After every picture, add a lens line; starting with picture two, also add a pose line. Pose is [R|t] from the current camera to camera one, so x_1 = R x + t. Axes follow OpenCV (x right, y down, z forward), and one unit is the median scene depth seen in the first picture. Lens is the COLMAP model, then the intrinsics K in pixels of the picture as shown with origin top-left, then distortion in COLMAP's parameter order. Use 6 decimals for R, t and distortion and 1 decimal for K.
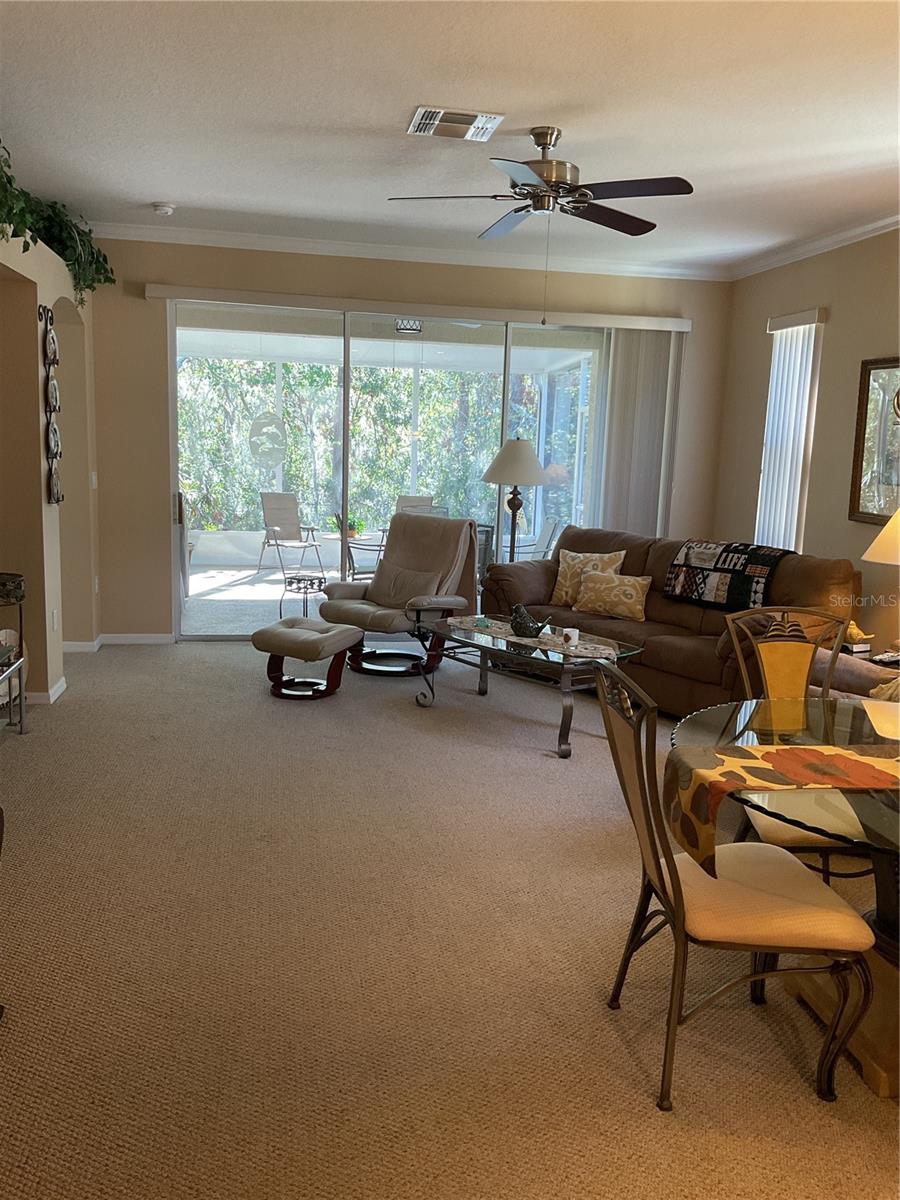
lens RADIAL K [[987.2, 0, 445.3], [0, 987.2, 600.4], [0, 0, 1]] dist [0.068761, -0.091674]
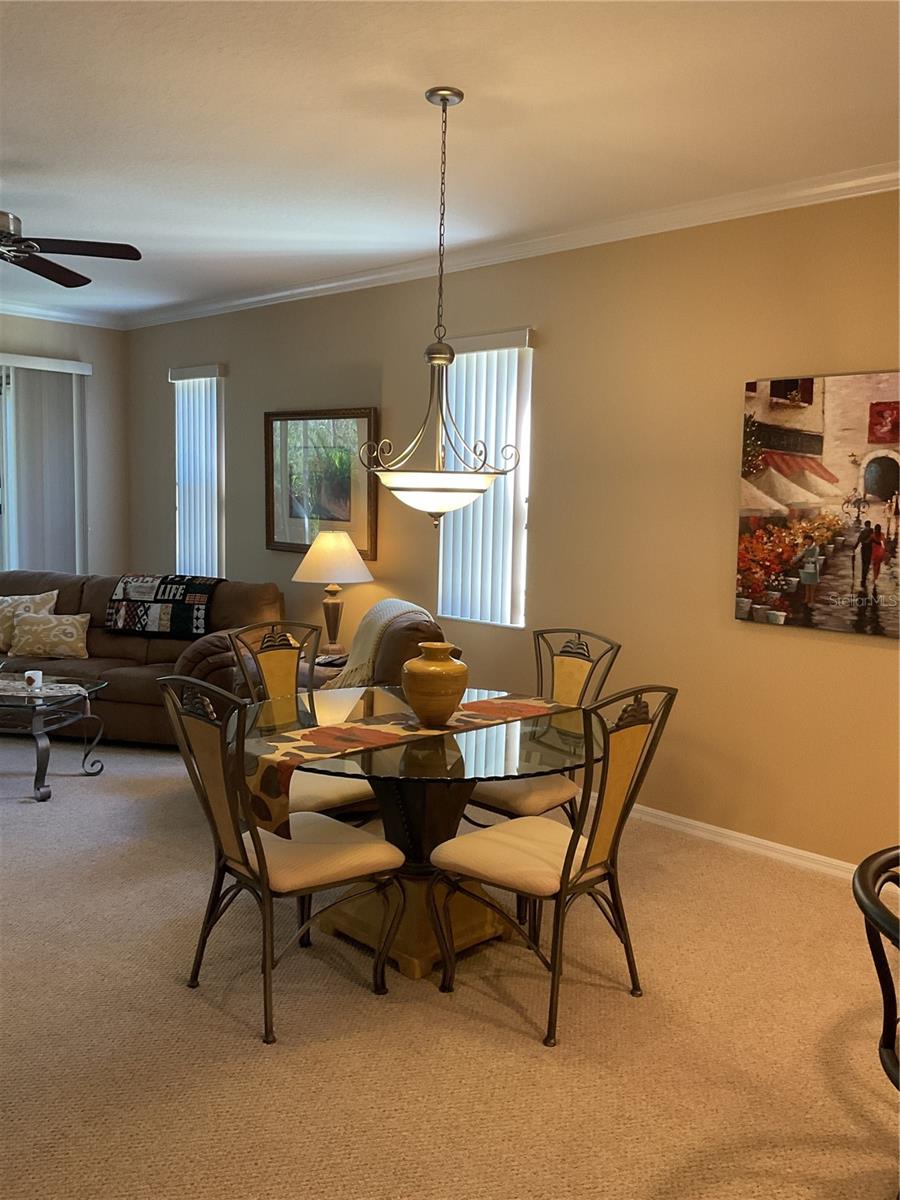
lens RADIAL K [[987.2, 0, 451.2], [0, 987.2, 594.3], [0, 0, 1]] dist [0.068761, -0.091674]
pose [[0.805291, -0.077758, 0.587758, -0.102070], [0.102783, 0.994661, -0.009234, 0.004158], [-0.583902, 0.067847, 0.808984, -0.048235]]
